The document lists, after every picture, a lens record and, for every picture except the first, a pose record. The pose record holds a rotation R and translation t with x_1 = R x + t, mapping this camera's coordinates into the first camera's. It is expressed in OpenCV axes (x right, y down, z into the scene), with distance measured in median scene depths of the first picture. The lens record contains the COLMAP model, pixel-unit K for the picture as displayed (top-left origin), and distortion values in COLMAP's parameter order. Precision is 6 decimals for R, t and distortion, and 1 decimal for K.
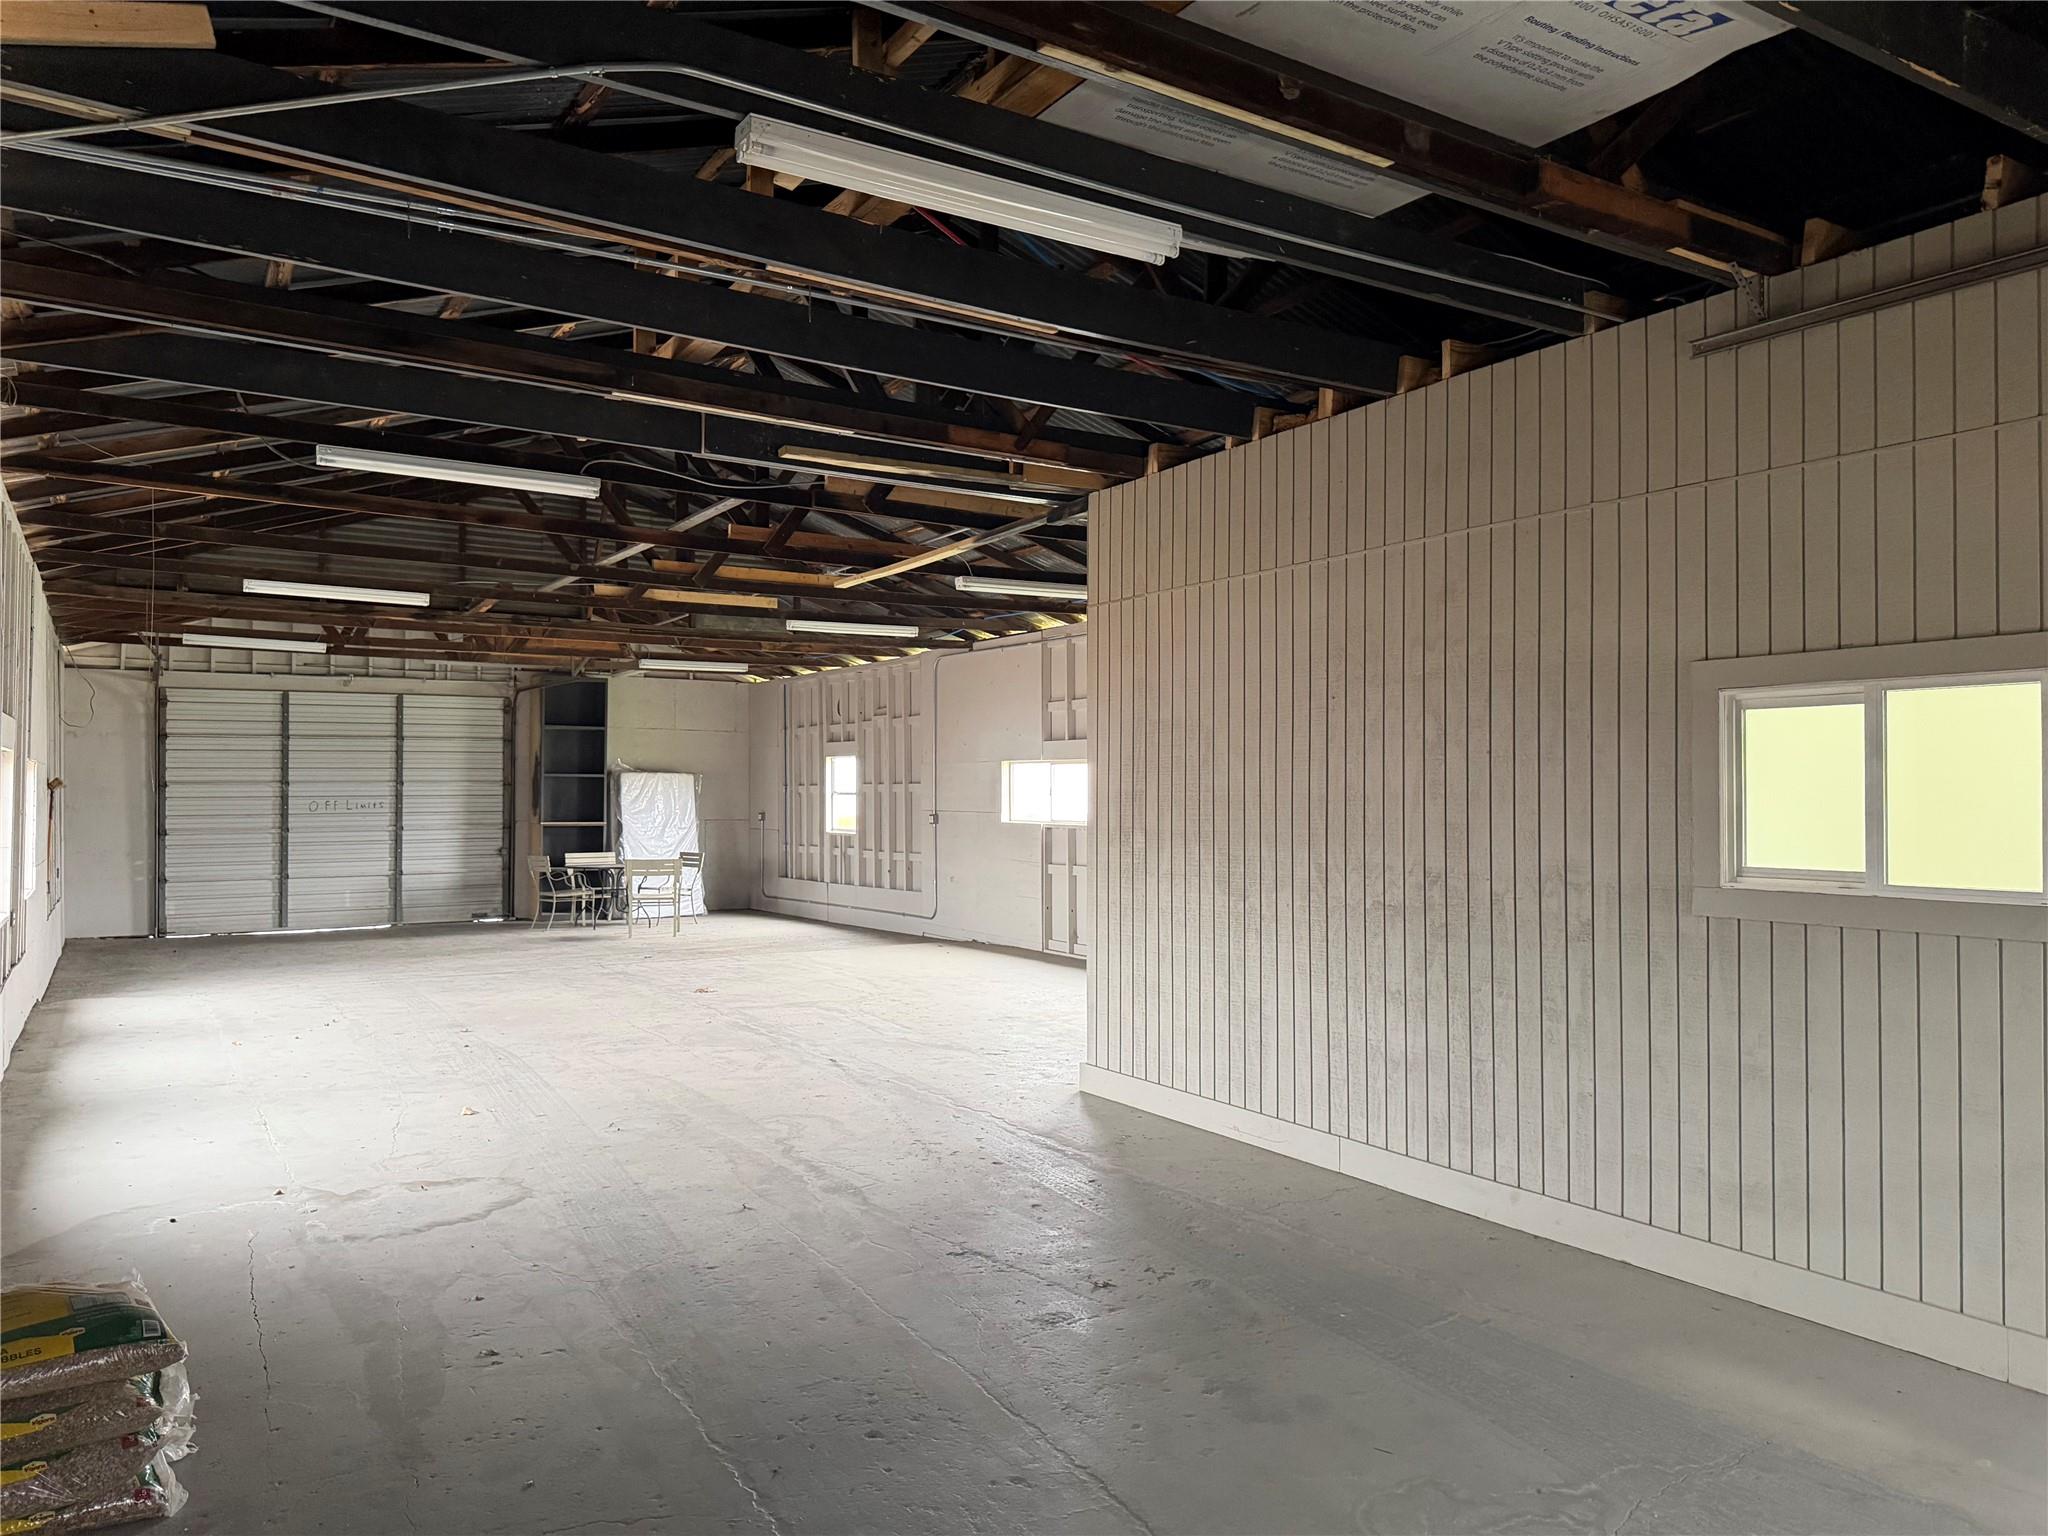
lens RADIAL K [[1436.5, 0, 1022.8], [0, 1436.5, 772.2], [0, 0, 1]] dist [0.002903, -0.003056]
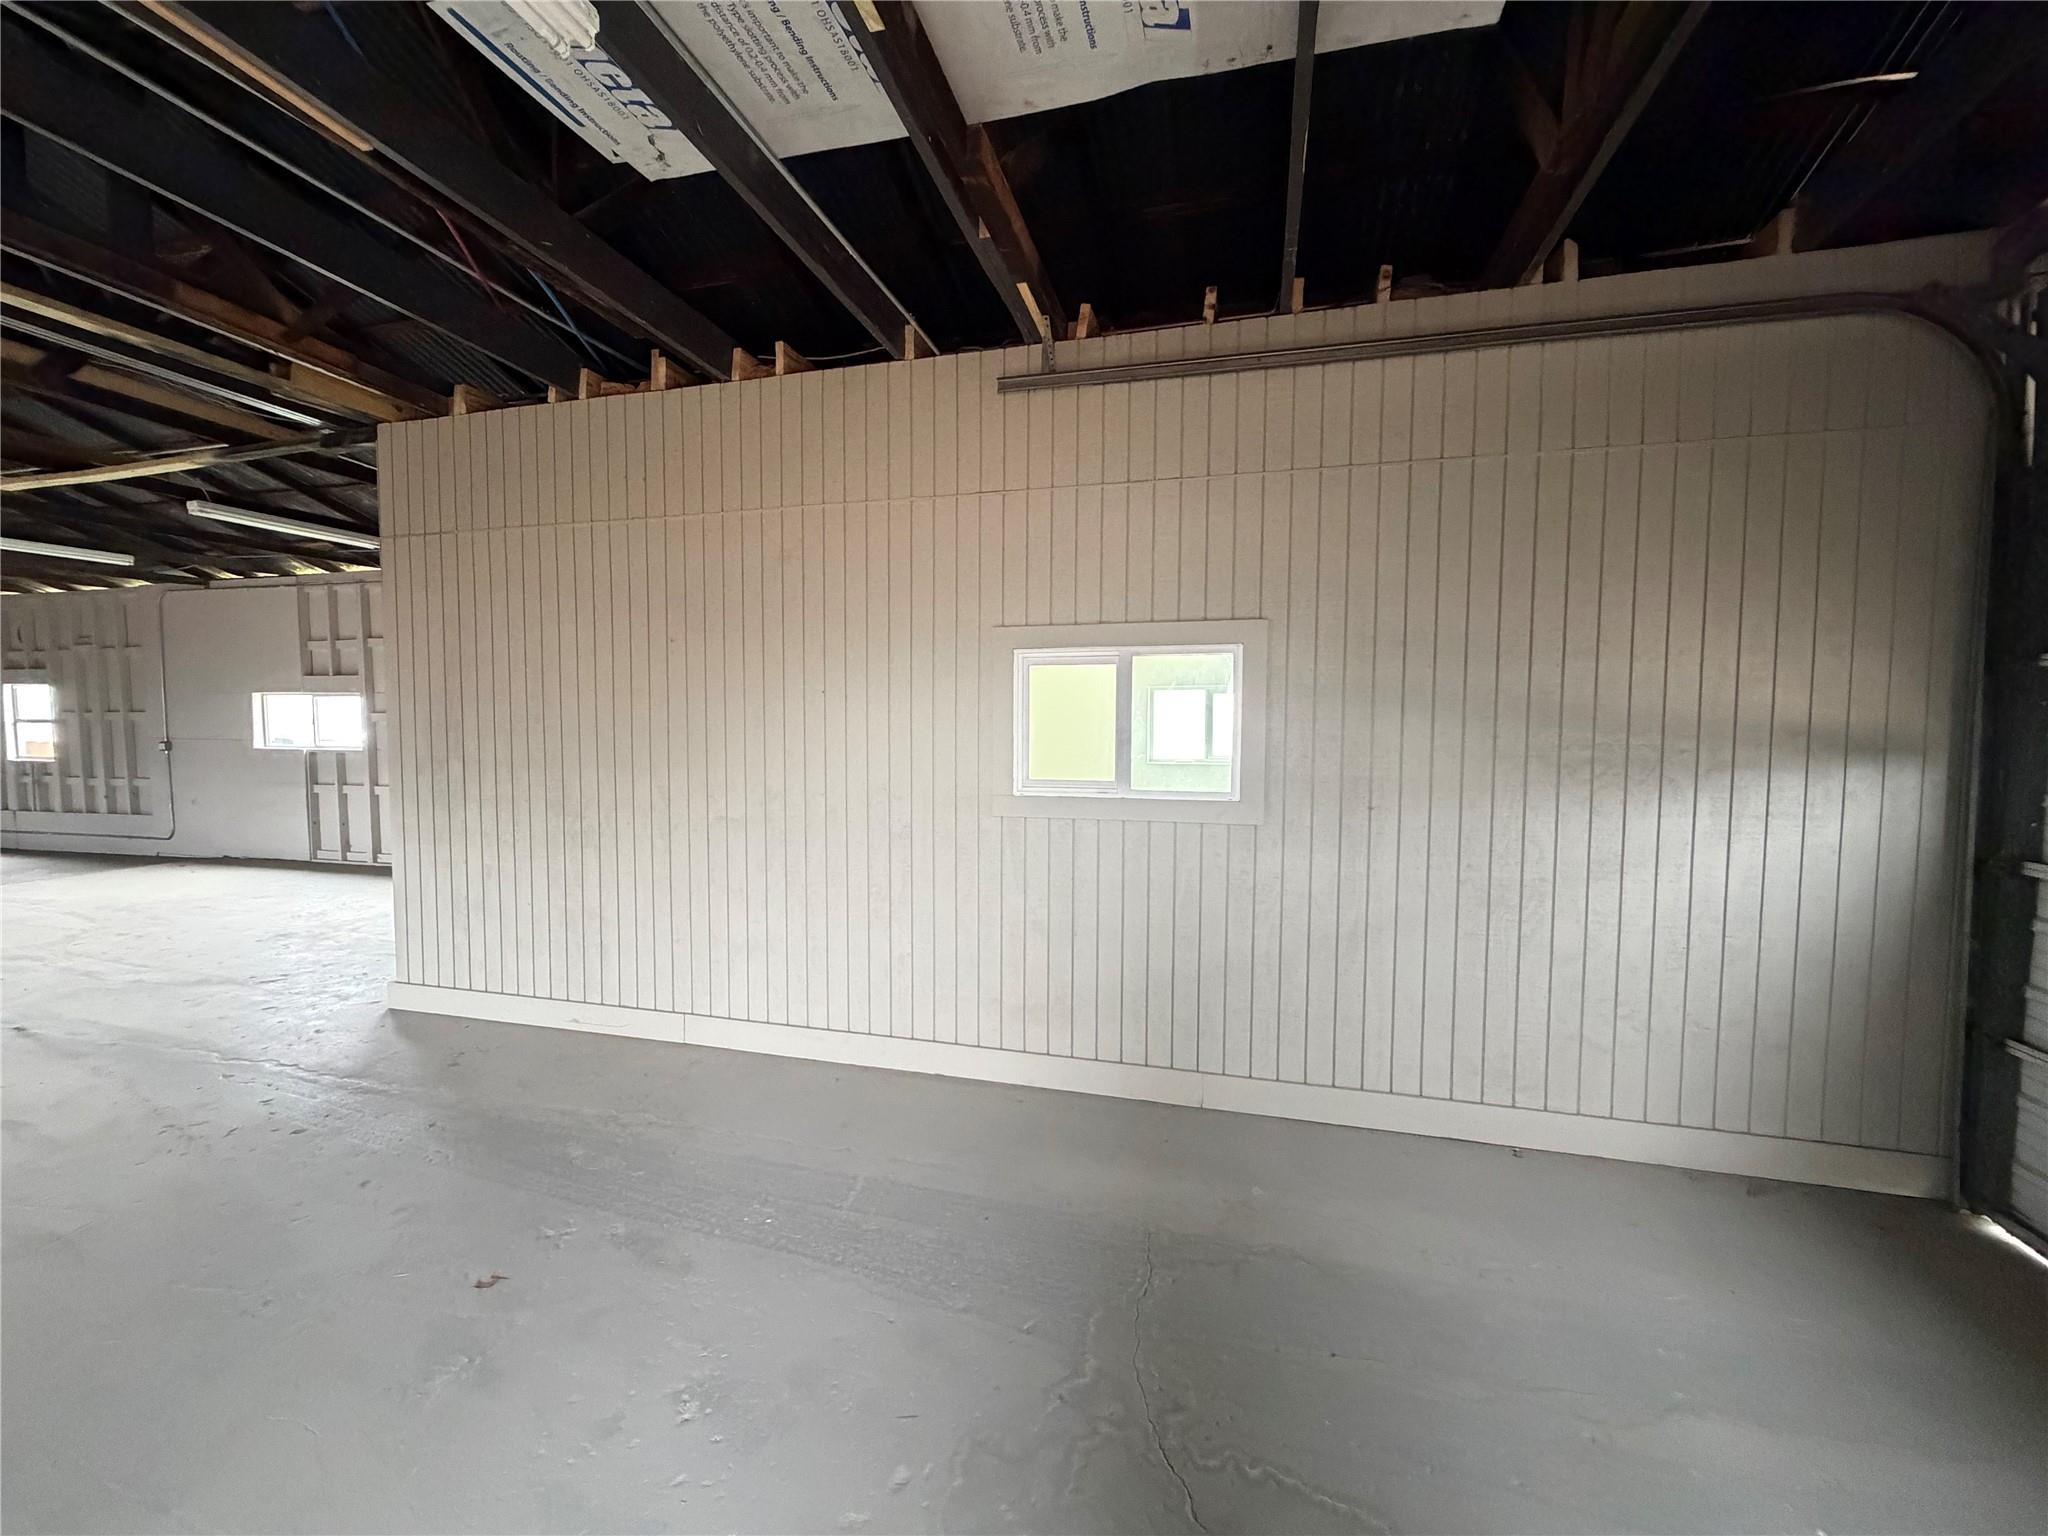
lens RADIAL K [[819.1, 0, 1027.4], [0, 819.1, 768.7], [0, 0, 1]] dist [0.001747, -0.000914]
pose [[0.730952, -0.035916, 0.681483, -0.019496], [-0.012822, 0.997715, 0.066335, 0.001993], [-0.682308, -0.057226, 0.728821, 0.242155]]
